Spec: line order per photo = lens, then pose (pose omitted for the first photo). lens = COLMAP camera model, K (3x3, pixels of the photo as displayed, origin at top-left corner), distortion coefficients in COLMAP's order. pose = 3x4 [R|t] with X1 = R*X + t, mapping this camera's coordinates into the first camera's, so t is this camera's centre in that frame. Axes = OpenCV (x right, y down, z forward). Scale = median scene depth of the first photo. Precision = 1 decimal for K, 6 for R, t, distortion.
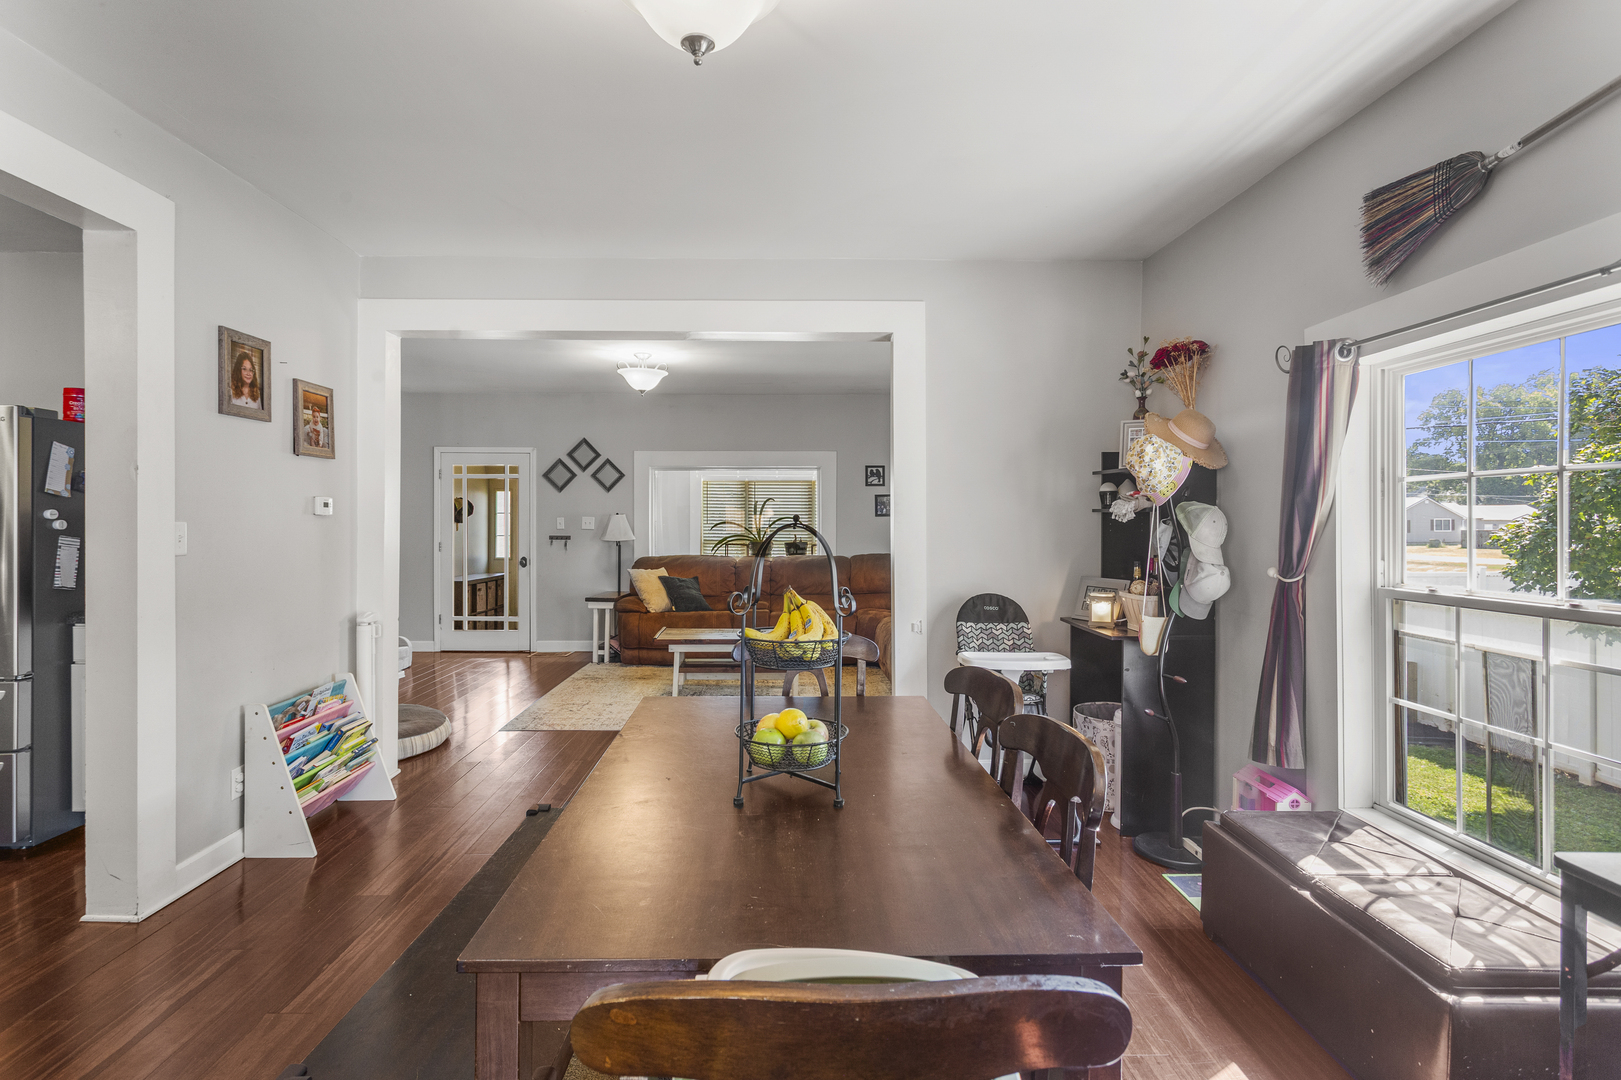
lens RADIAL K [[783.5, 0, 804.6], [0, 783.5, 517.4], [0, 0, 1]] dist [0.003024, 0.000459]
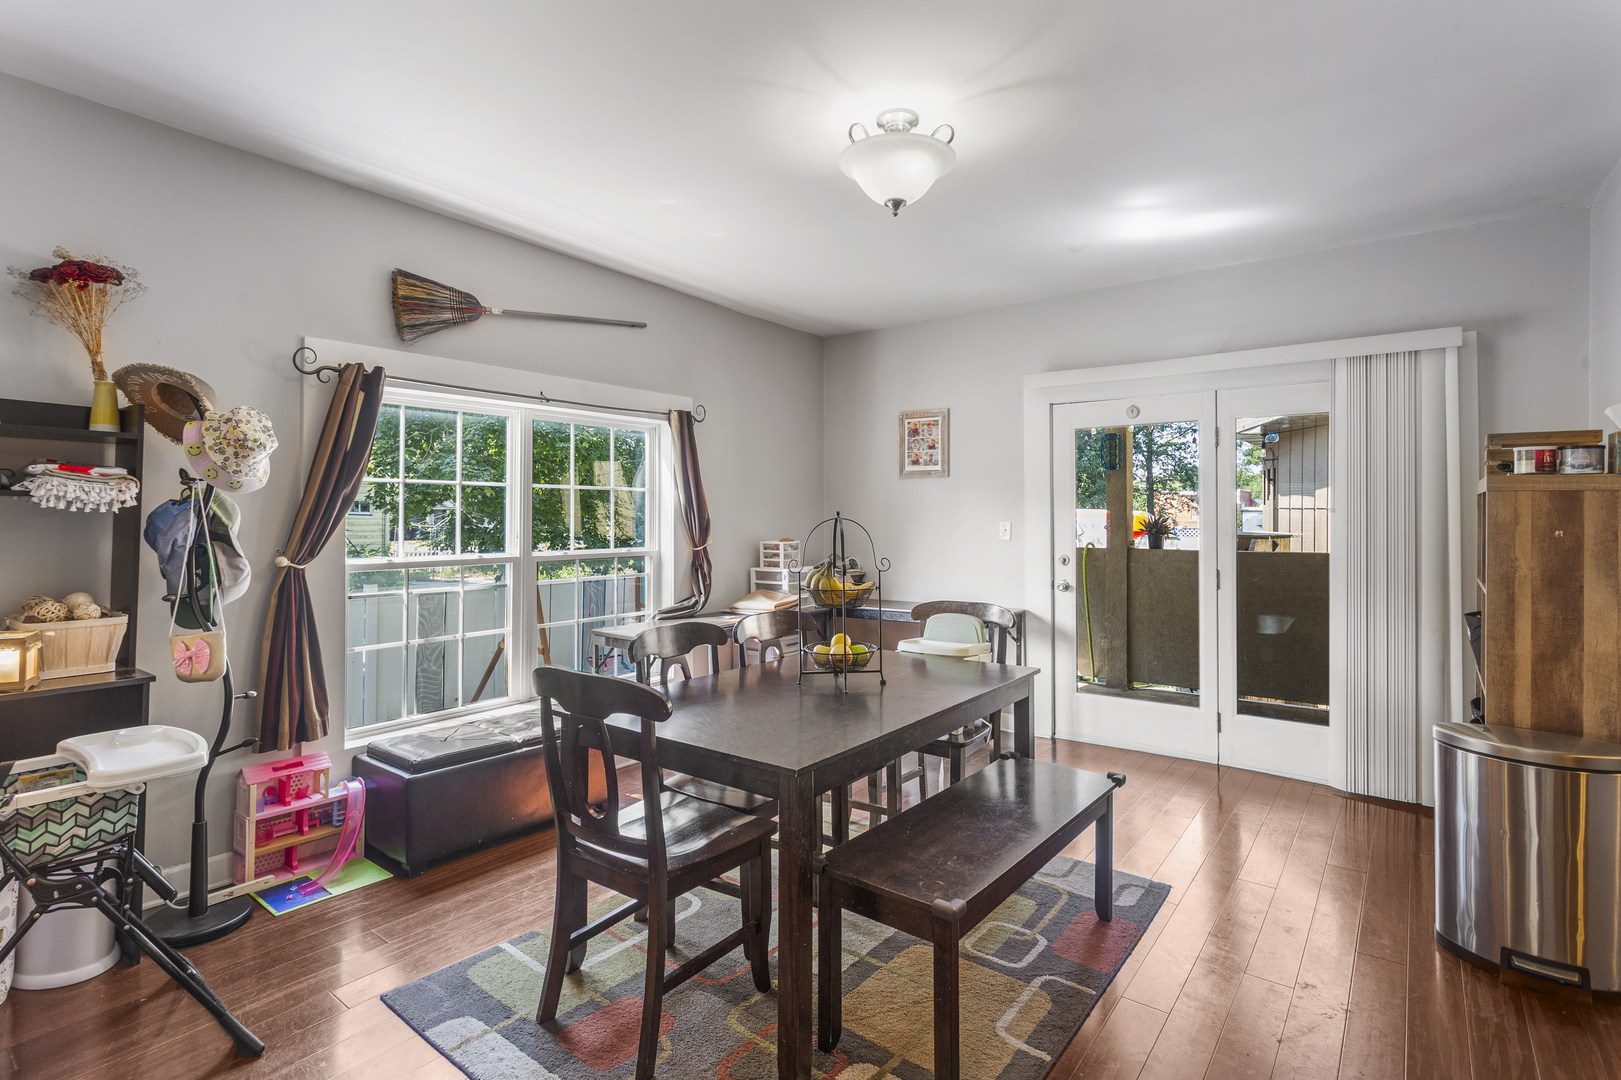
lens RADIAL K [[795.7, 0, 797.0], [0, 795.7, 514.6], [0, 0, 1]] dist [0.002002, 0.001064]
pose [[-0.771524, -0.002874, 0.636194, -0.207529], [-0.005672, 0.999981, -0.002361, 0.002243], [-0.636175, -0.005431, -0.771525, 0.493350]]
